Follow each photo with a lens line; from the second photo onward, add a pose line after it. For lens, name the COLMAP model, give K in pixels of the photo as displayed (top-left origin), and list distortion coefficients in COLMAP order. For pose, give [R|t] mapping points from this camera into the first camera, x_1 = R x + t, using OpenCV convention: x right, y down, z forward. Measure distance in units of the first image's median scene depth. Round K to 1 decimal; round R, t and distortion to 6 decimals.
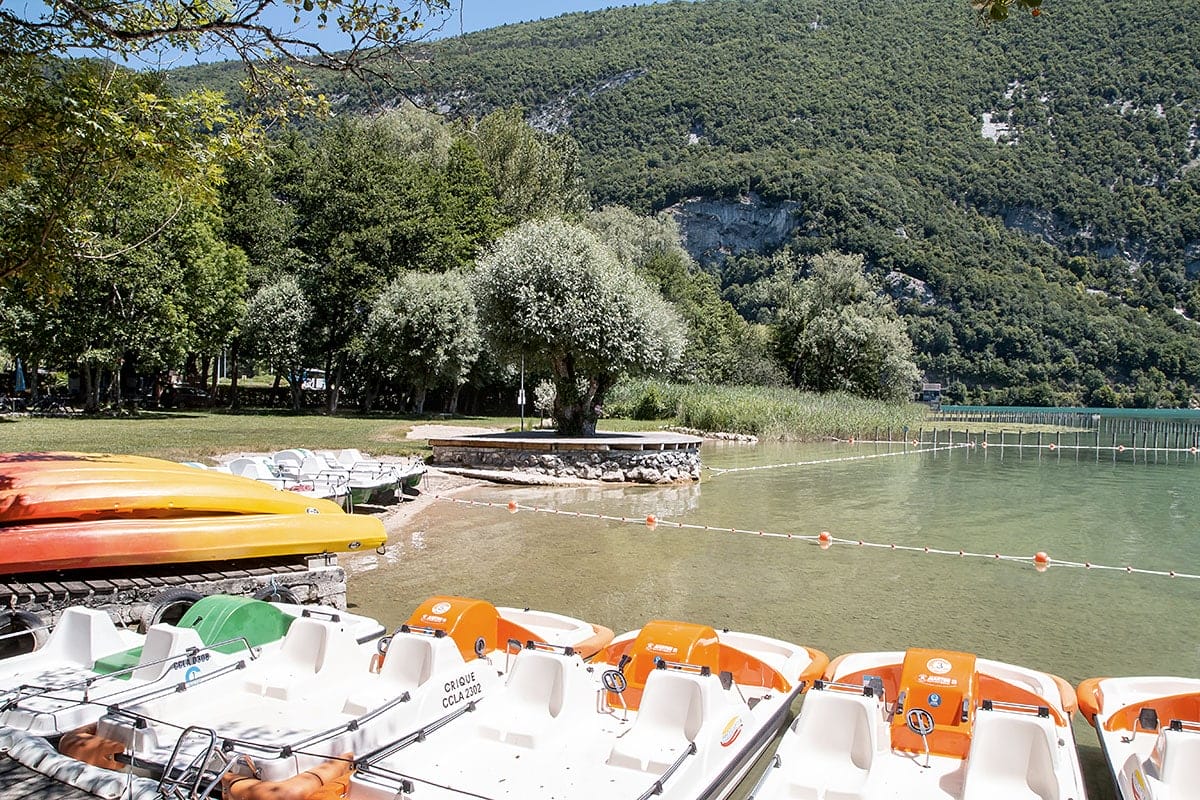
lens RADIAL K [[981.9, 0, 600.0], [0, 981.9, 400.0], [0, 0, 1]] dist [-0.125443, 0.110190]
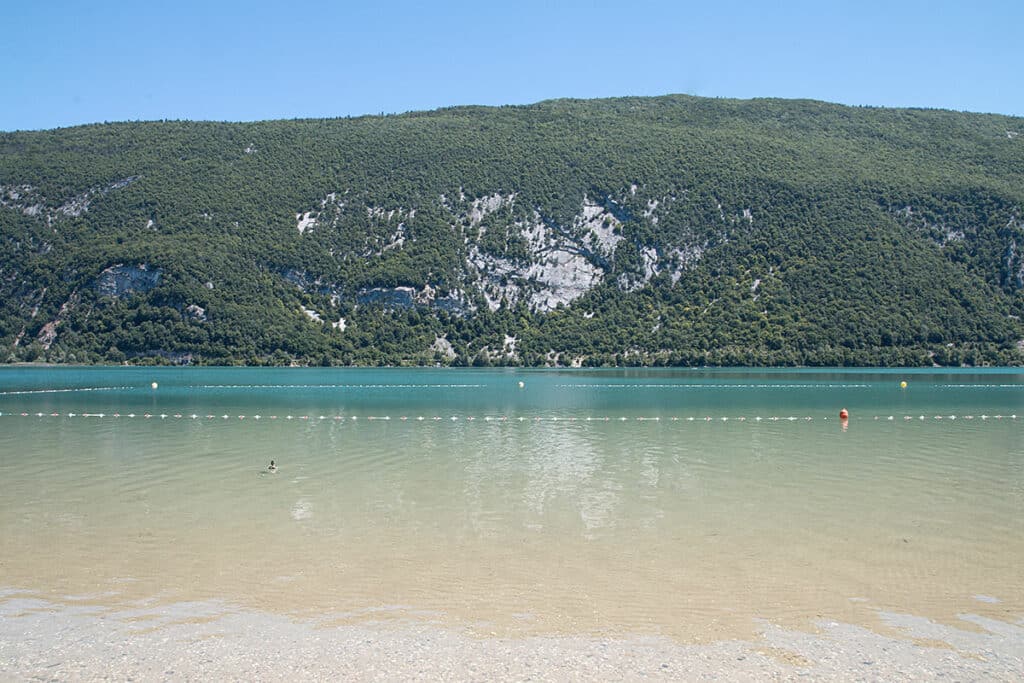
lens RADIAL K [[837.9, 0, 512.0], [0, 837.9, 341.5], [0, 0, 1]] dist [-0.125443, 0.110190]
pose [[0.967098, -0.004898, 0.254357, 0.474274], [0.011697, 0.999613, -0.025225, 0.004617], [-0.254135, 0.027371, 0.966781, -0.879508]]
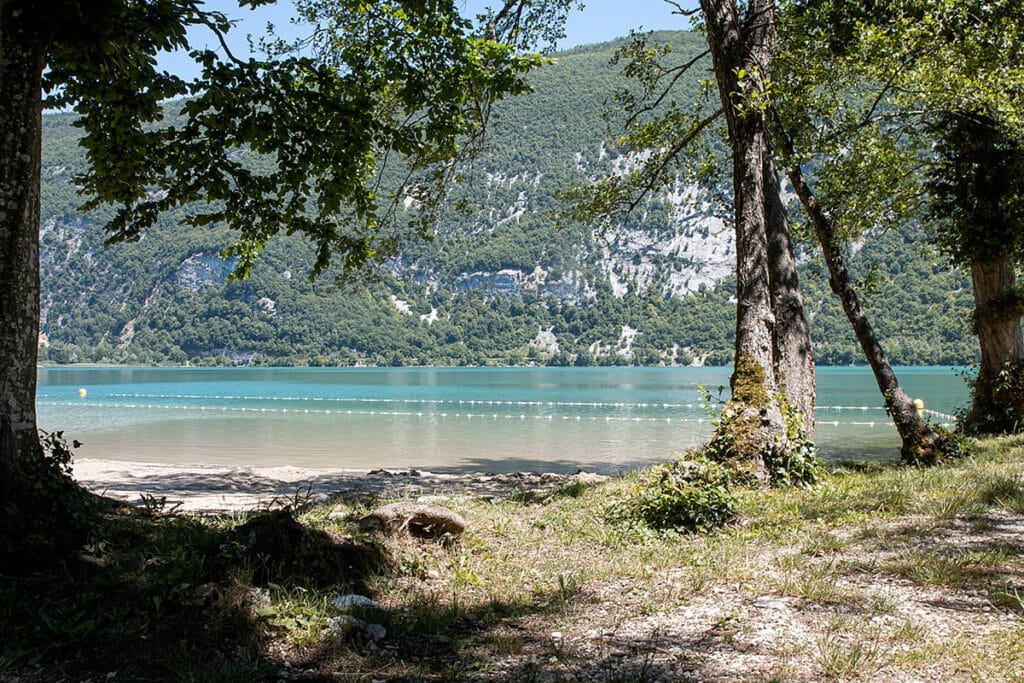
lens RADIAL K [[1097.9, 0, 512.0], [0, 1097.9, 341.5], [0, 0, 1]] dist [-0.034925, -0.004571]
pose [[0.998023, -0.016477, -0.060652, 0.836148], [0.015185, 0.999649, -0.021694, 0.009068], [0.060988, 0.020730, 0.997923, -1.035044]]
